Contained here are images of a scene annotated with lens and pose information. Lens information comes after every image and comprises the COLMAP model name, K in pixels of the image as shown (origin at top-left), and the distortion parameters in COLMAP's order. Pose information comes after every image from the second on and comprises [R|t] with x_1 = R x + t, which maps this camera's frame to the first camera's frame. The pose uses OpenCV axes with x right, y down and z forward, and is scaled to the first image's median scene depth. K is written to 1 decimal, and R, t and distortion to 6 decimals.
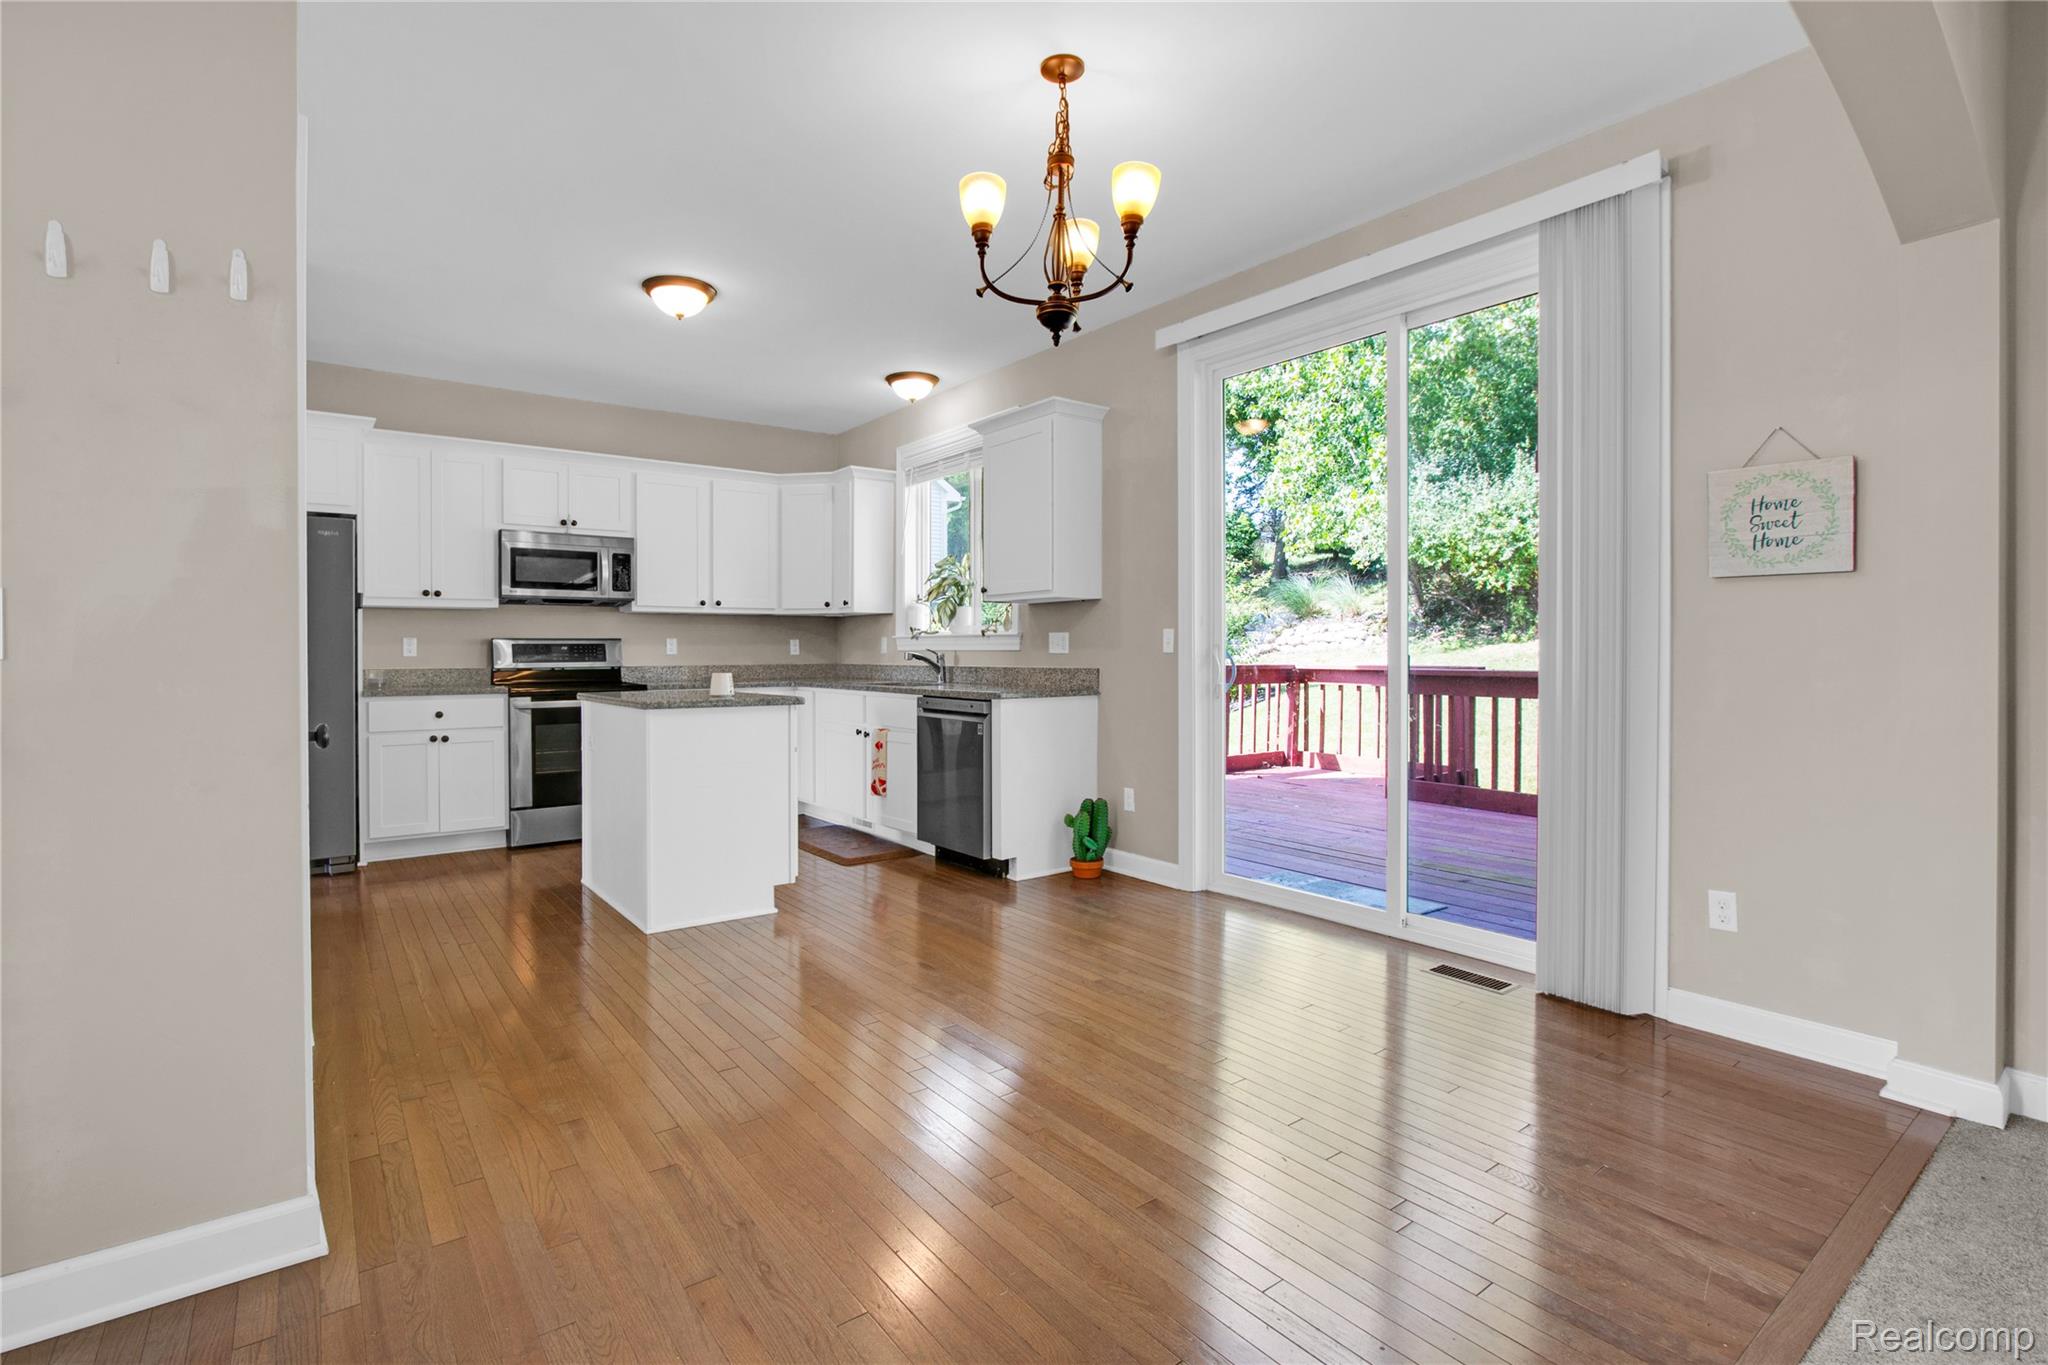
lens RADIAL K [[941.1, 0, 986.2], [0, 941.1, 660.6], [0, 0, 1]] dist [-0.016031, -0.000199]
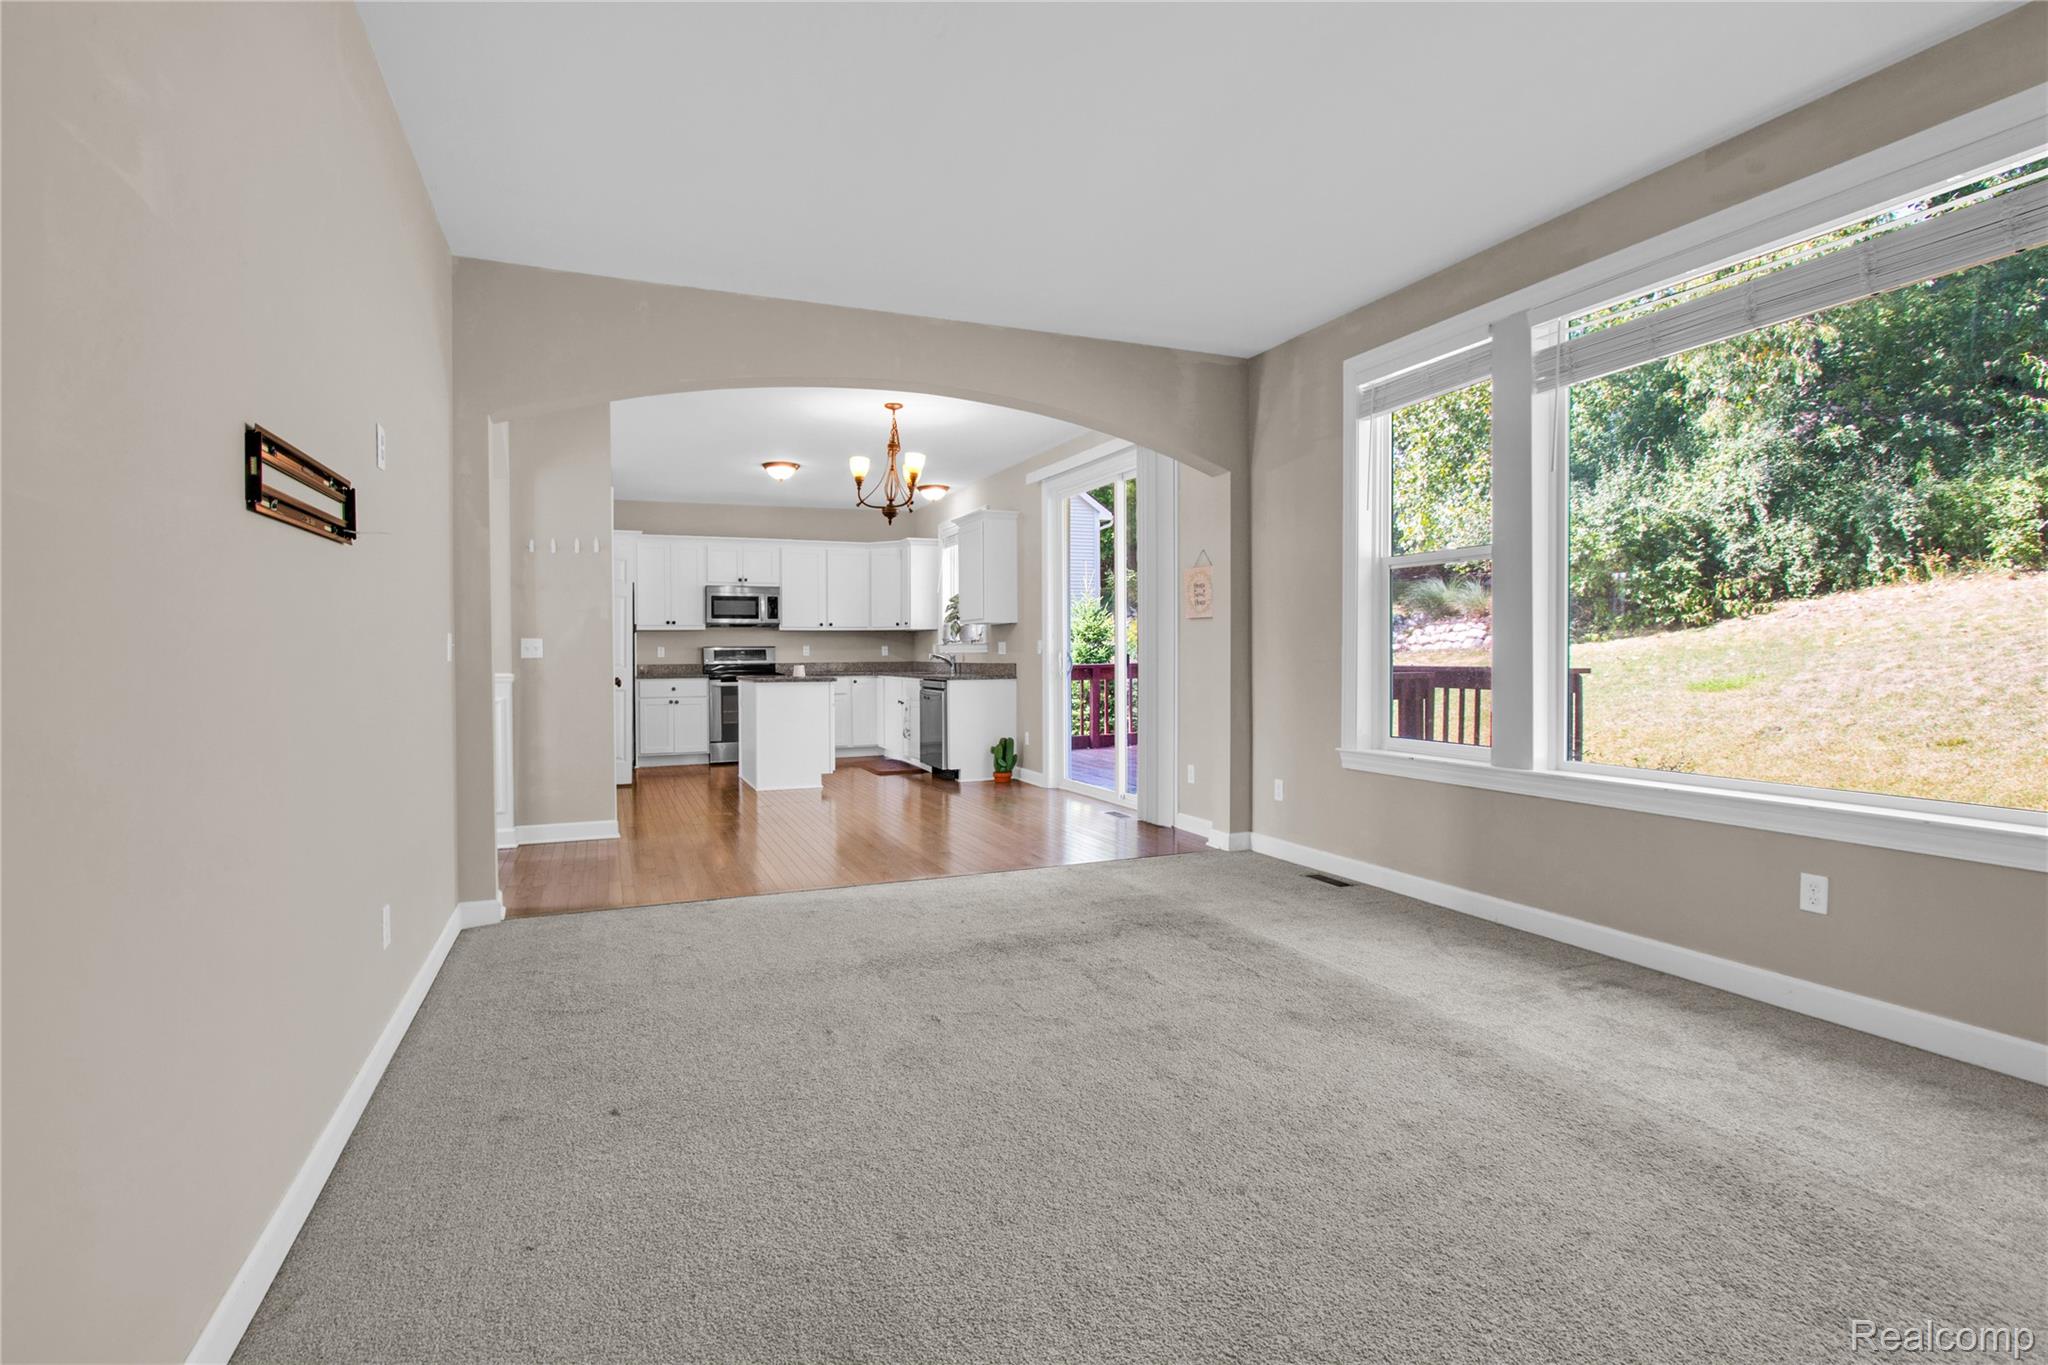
lens RADIAL K [[941.1, 0, 986.2], [0, 941.1, 660.6], [0, 0, 1]] dist [-0.016031, -0.000199]
pose [[0.970811, -0.002270, -0.239837, 0.447233], [0.002263, 0.999997, -0.000307, 0.003886], [0.239837, -0.000245, 0.970813, -0.635308]]
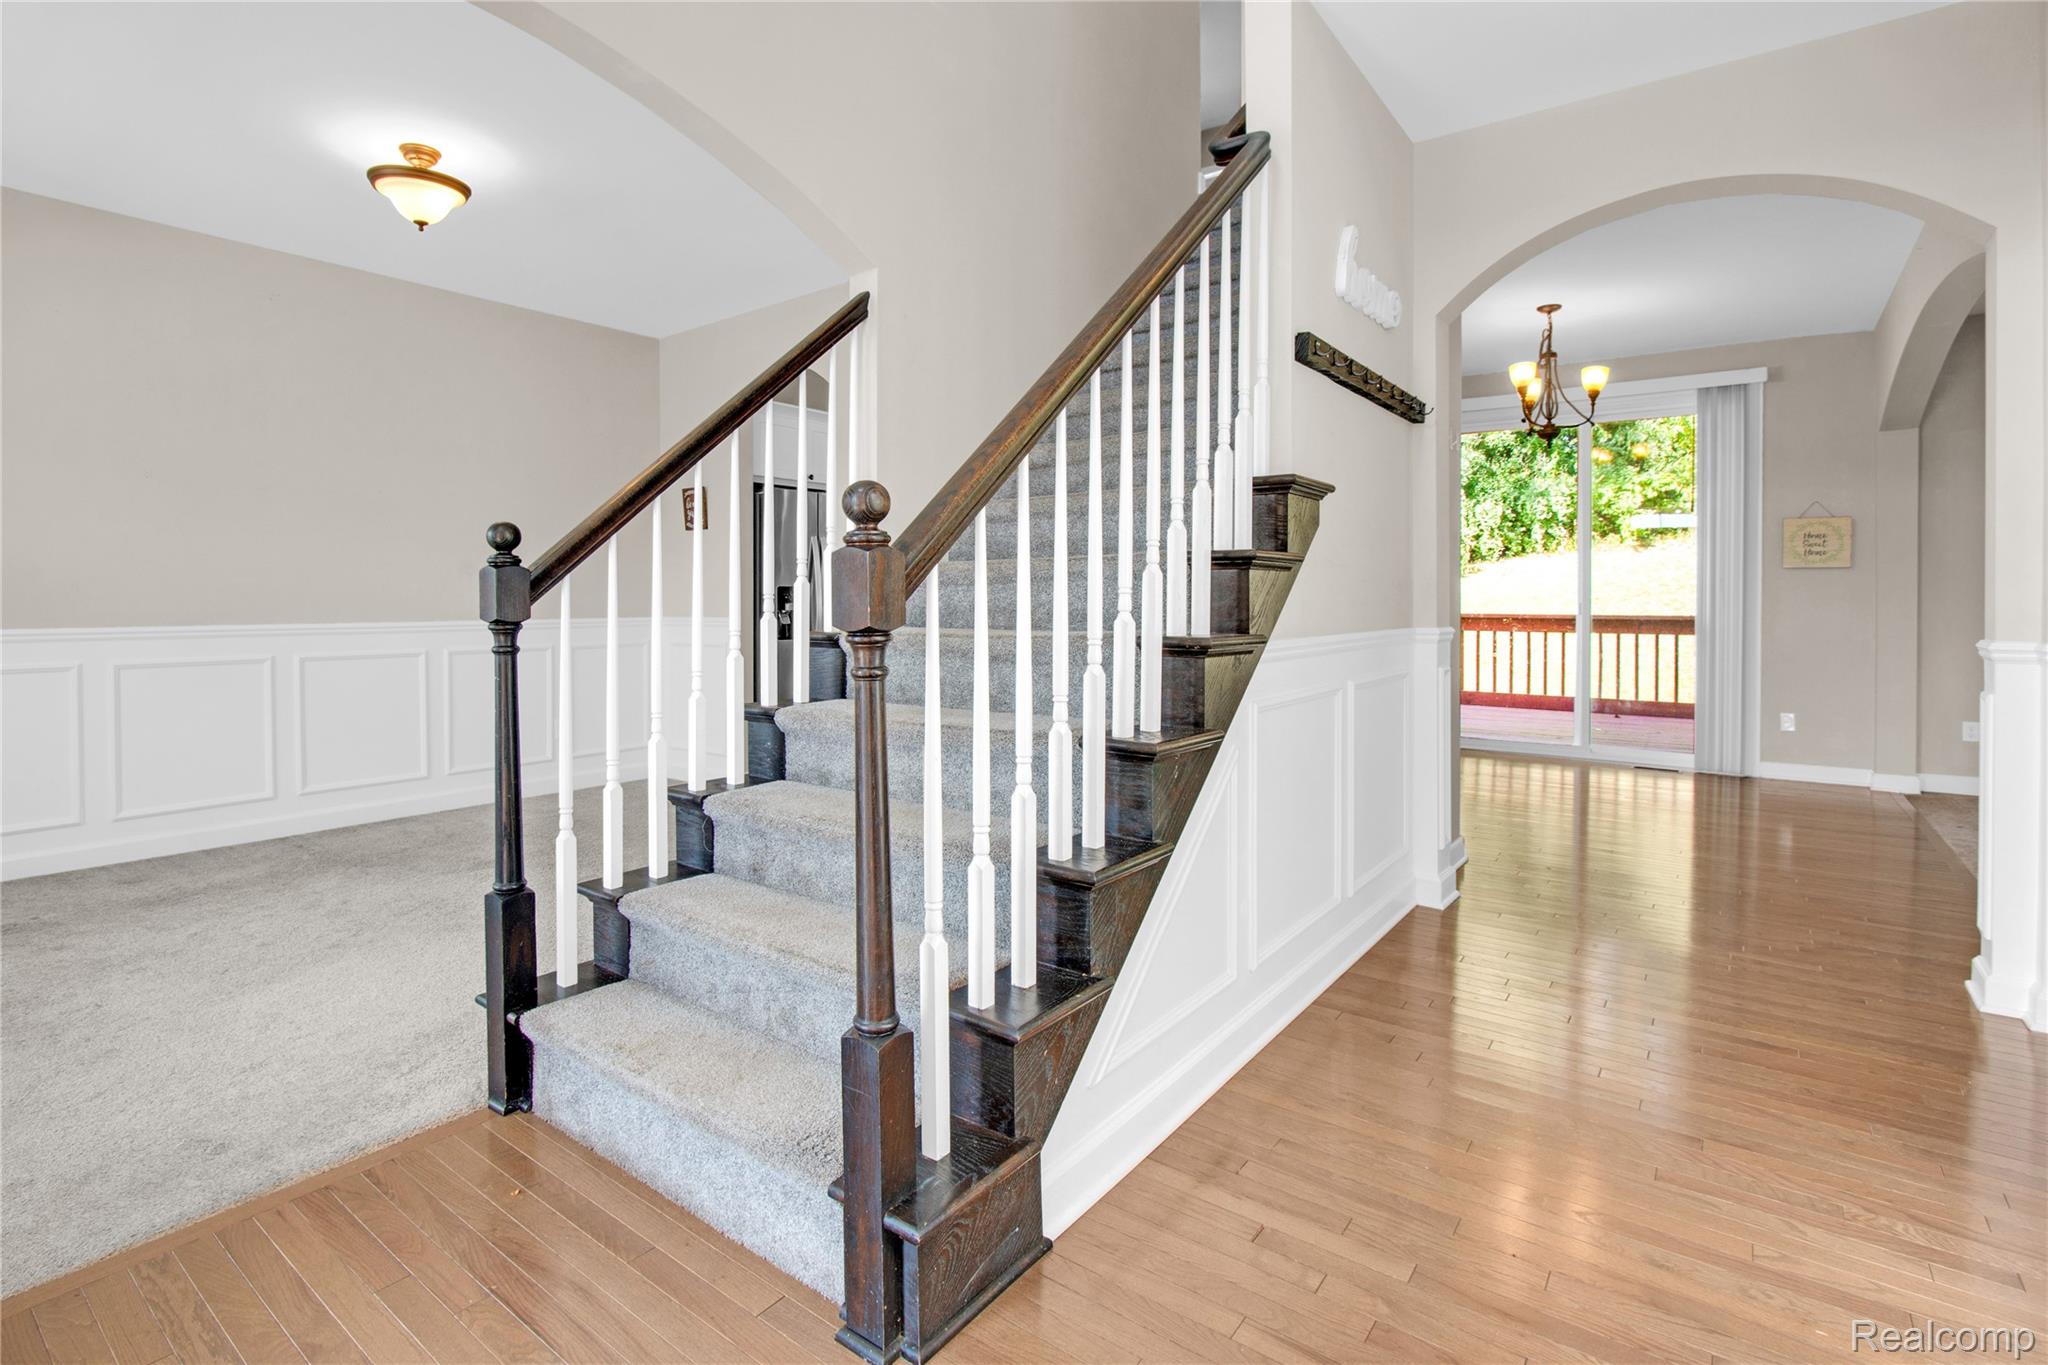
lens RADIAL K [[953.7, 0, 1025.3], [0, 953.7, 594.6], [0, 0, 1]] dist [0.001659, 0.000274]
pose [[0.952516, 0.003090, 0.304473, -0.819919], [0.000990, 0.999912, -0.013245, 0.000630], [-0.304487, 0.012917, 0.952429, -0.299719]]
